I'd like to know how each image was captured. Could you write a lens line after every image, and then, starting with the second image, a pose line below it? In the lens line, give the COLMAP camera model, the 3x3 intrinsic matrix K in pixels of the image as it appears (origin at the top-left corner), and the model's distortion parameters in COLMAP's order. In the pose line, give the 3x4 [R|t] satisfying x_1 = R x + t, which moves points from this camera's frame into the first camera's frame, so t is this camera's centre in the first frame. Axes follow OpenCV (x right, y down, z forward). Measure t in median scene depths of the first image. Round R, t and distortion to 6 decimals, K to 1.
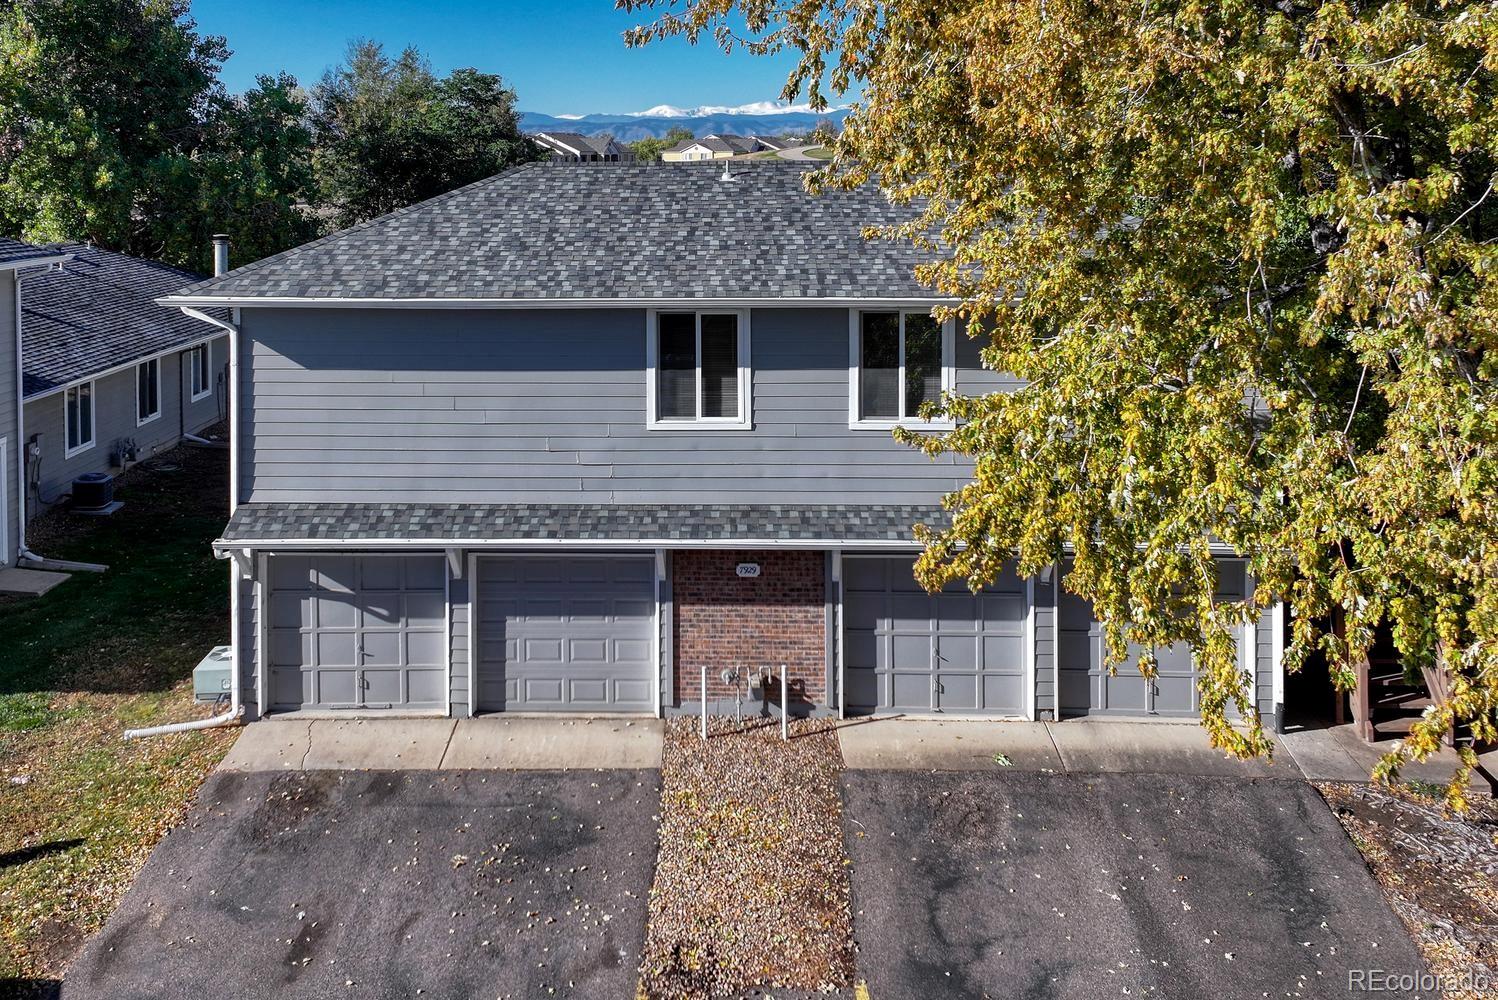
lens RADIAL K [[1421.6, 0, 687.2], [0, 1421.6, 170.2], [0, 0, 1]] dist [0.042766, -0.019883]
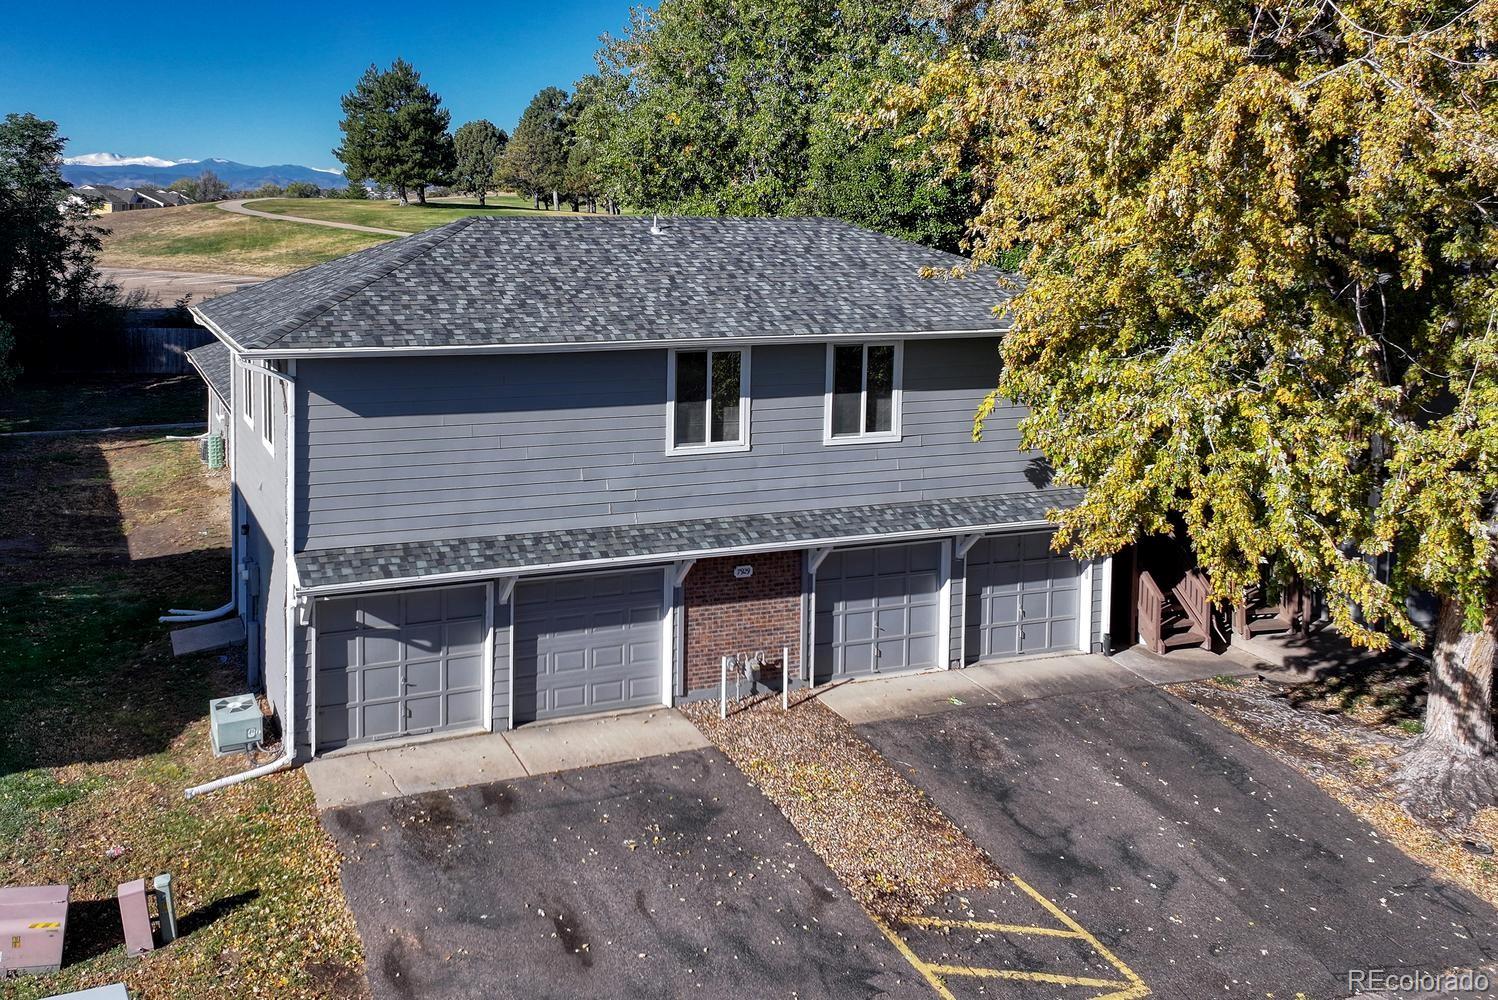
lens RADIAL K [[1343.5, 0, 582.6], [0, 1343.5, 295.4], [0, 0, 1]] dist [0.046250, -0.019574]
pose [[0.923582, -0.013364, 0.383169, -0.494424], [-0.008364, 0.998452, 0.054985, -0.001205], [-0.383311, -0.053988, 0.922040, 0.058665]]
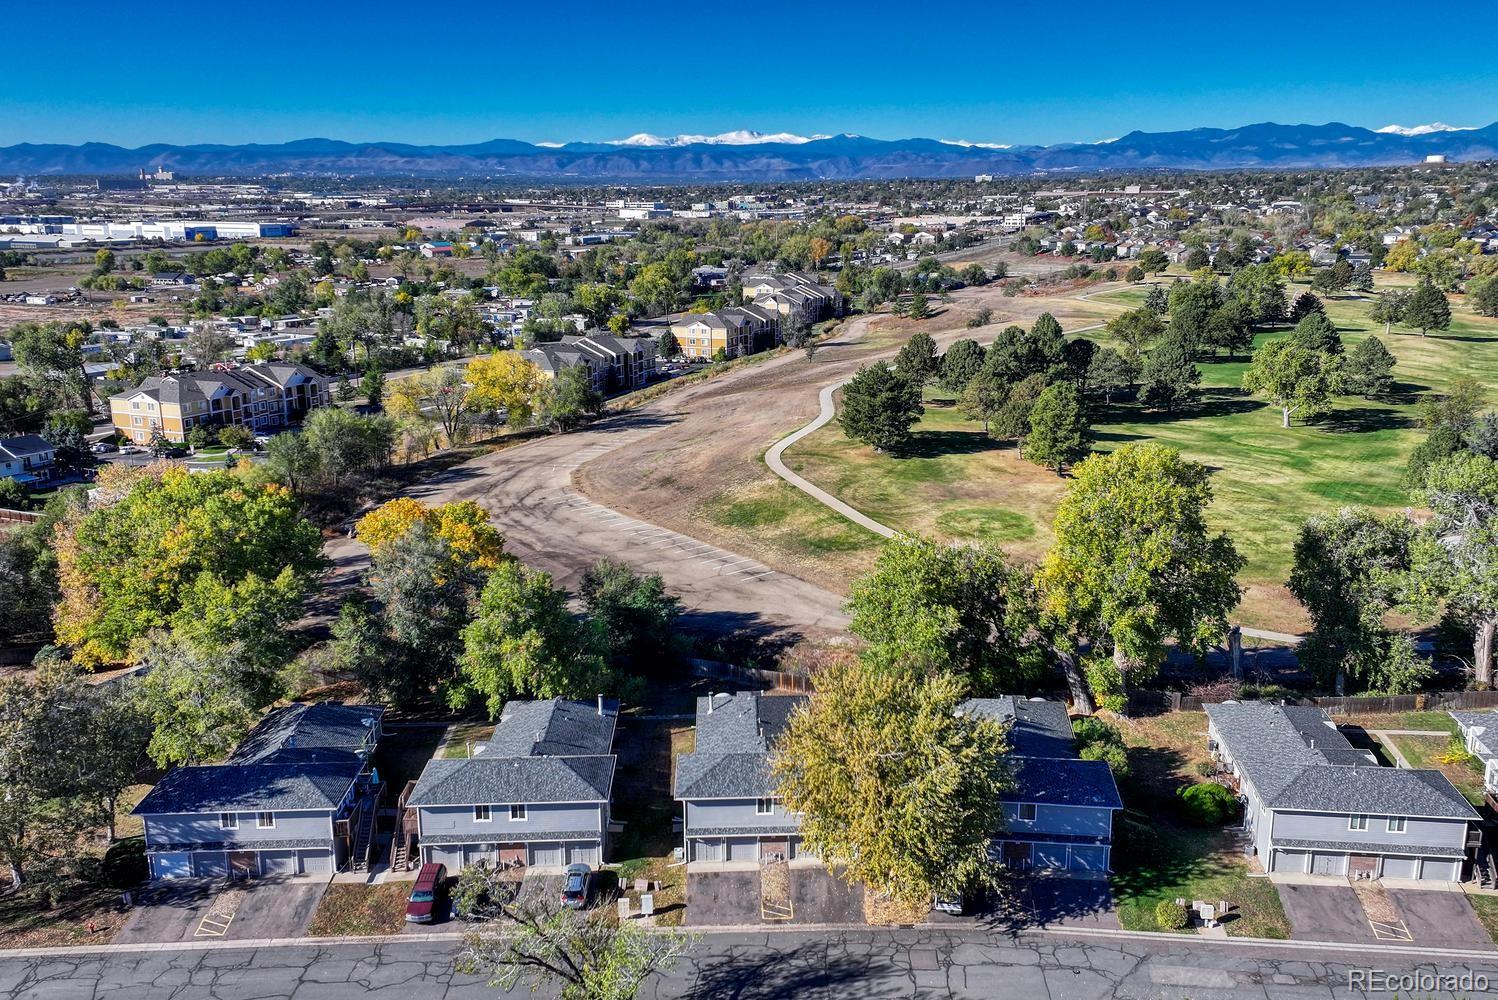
lens RADIAL K [[1346.8, 0, 773.9], [0, 1346.8, 501.3], [0, 0, 1]] dist [0.080868, -0.093274]
pose [[0.996982, -0.015574, 0.076051, -0.357237], [-0.001836, 0.974664, 0.223668, -2.312665], [-0.077607, -0.223133, 0.971694, -4.103415]]
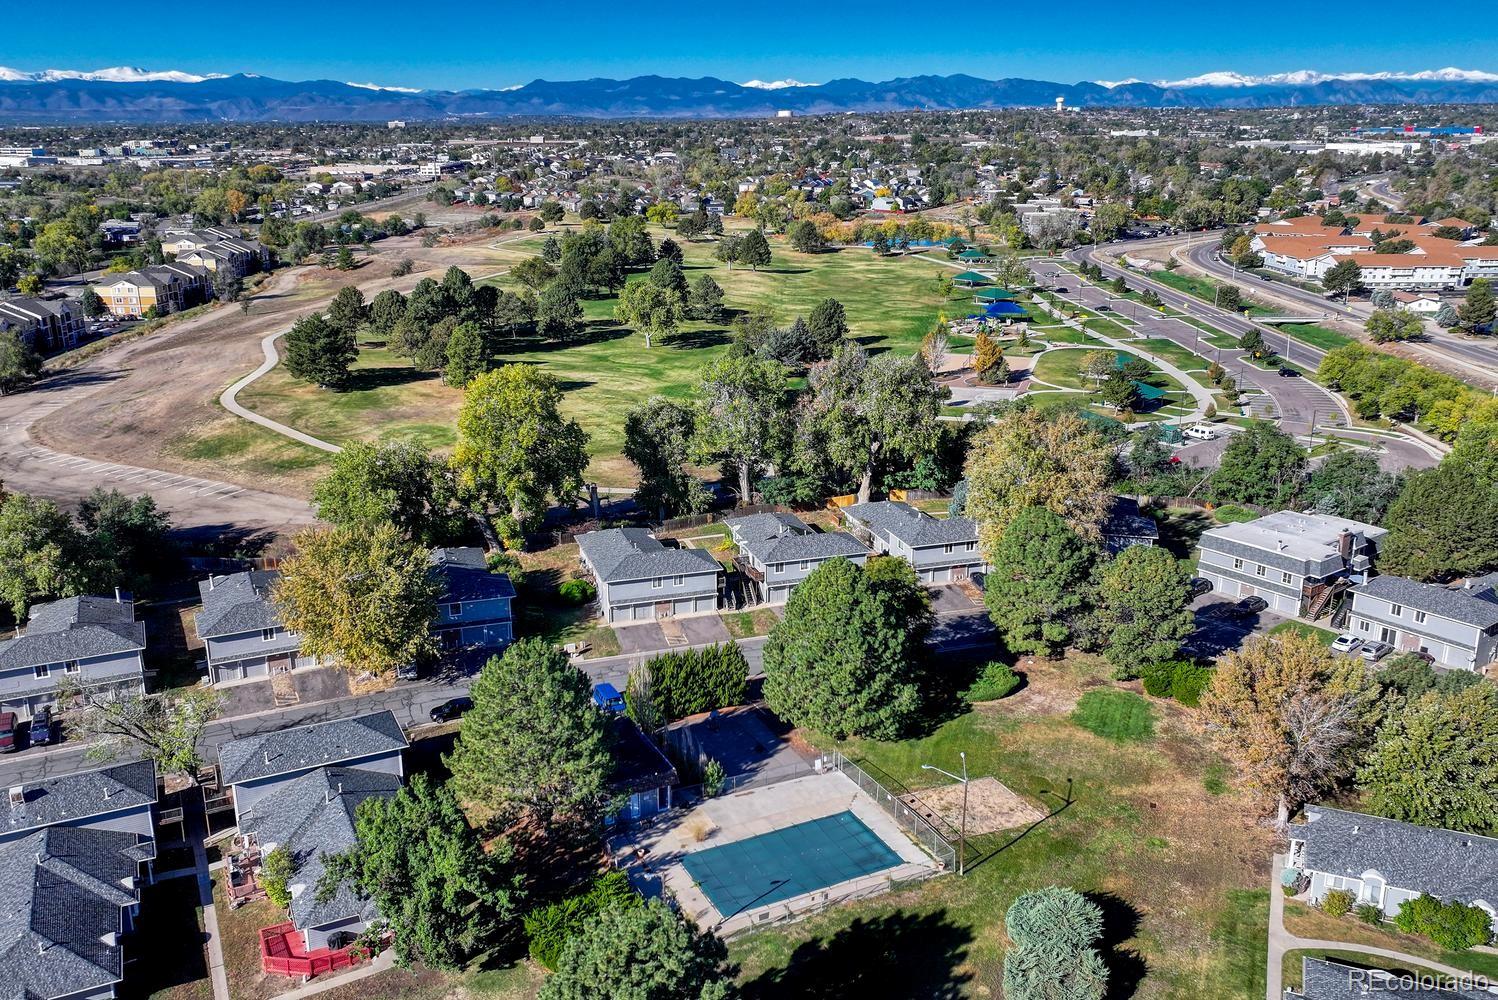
lens RADIAL K [[1268.5, 0, 777.6], [0, 1268.5, 504.0], [0, 0, 1]] dist [0.062105, -0.052365]
pose [[0.875628, -0.132849, 0.464356, -0.761429], [-0.001706, 0.960571, 0.278029, -2.680948], [-0.482983, -0.244242, 0.840877, -6.548110]]
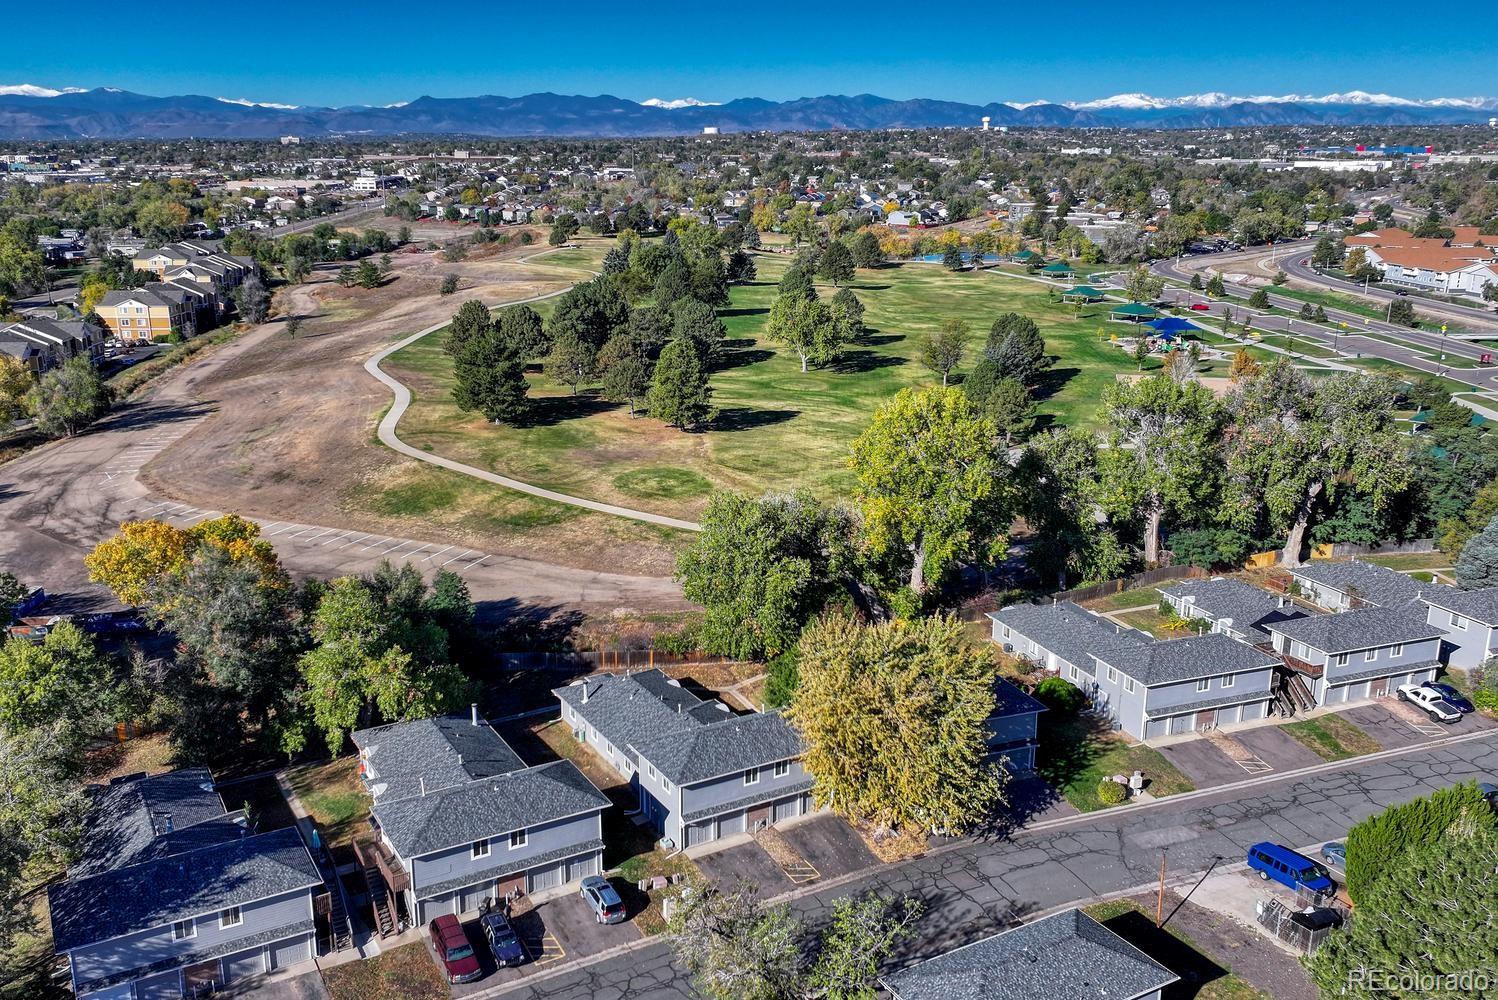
lens RADIAL K [[1327.4, 0, 749.0], [0, 1327.4, 500.0], [0, 0, 1]] dist [0.069229, -0.063918]
pose [[0.844825, -0.129258, 0.519195, -2.677110], [-0.004593, 0.968592, 0.248613, -2.297418], [-0.535023, -0.212419, 0.817697, -3.192966]]
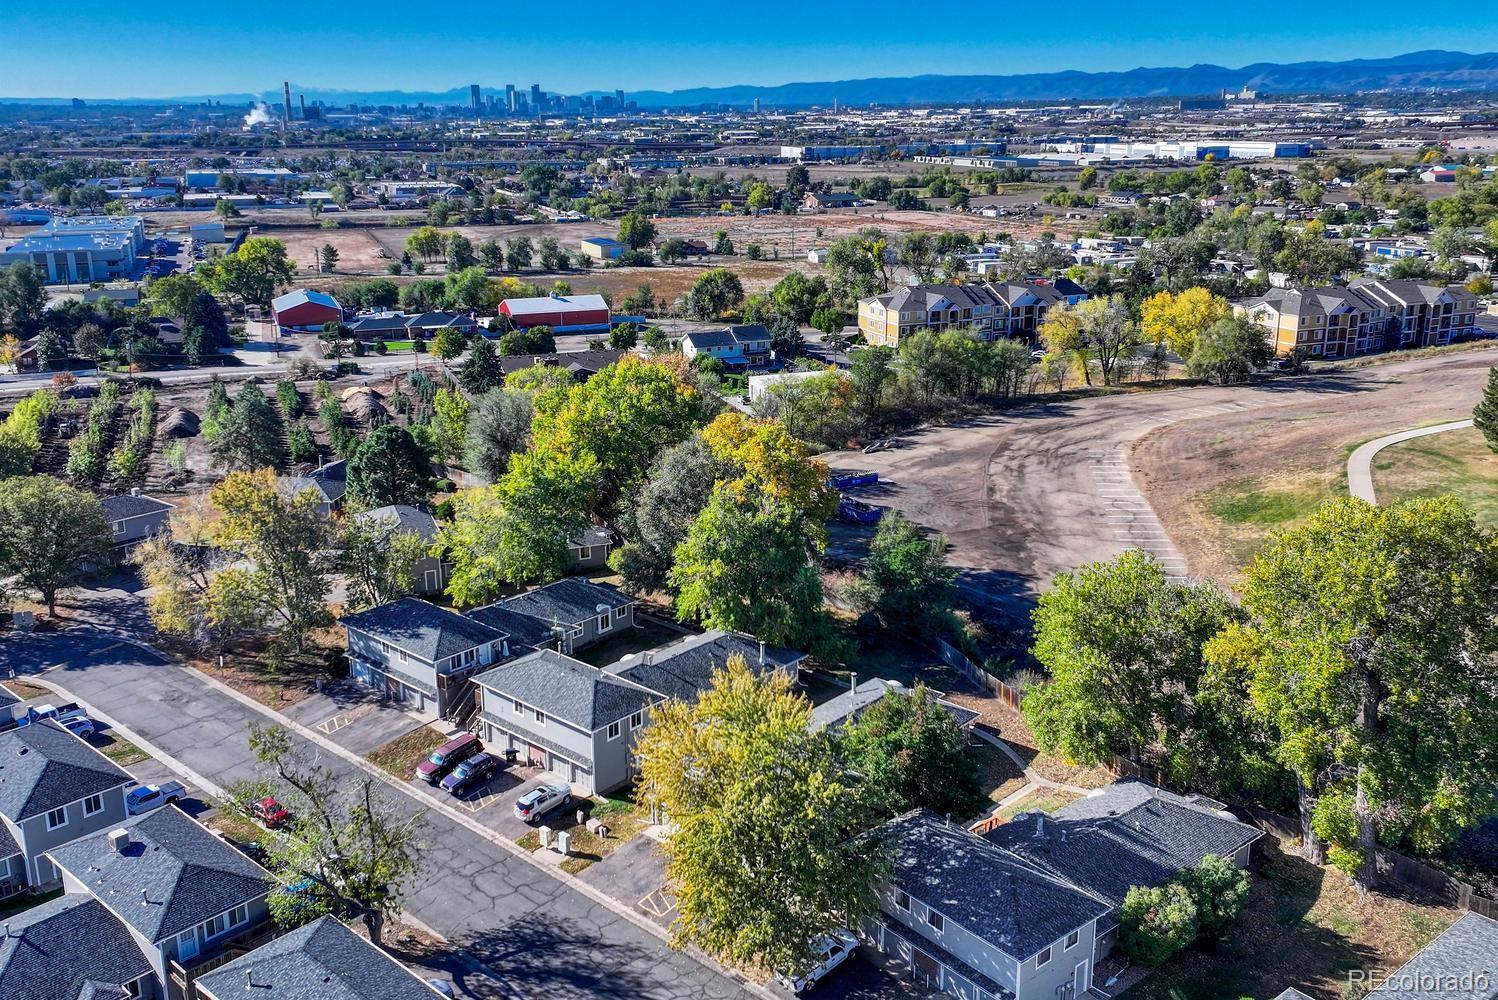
lens RADIAL K [[1325.8, 0, 714.0], [0, 1325.8, 499.0], [0, 0, 1]] dist [0.066426, -0.057109]
pose [[0.756617, 0.182875, -0.627764, 2.934807], [0.000836, 0.959820, 0.280614, -2.320541], [0.653857, -0.212842, 0.726064, -2.371387]]
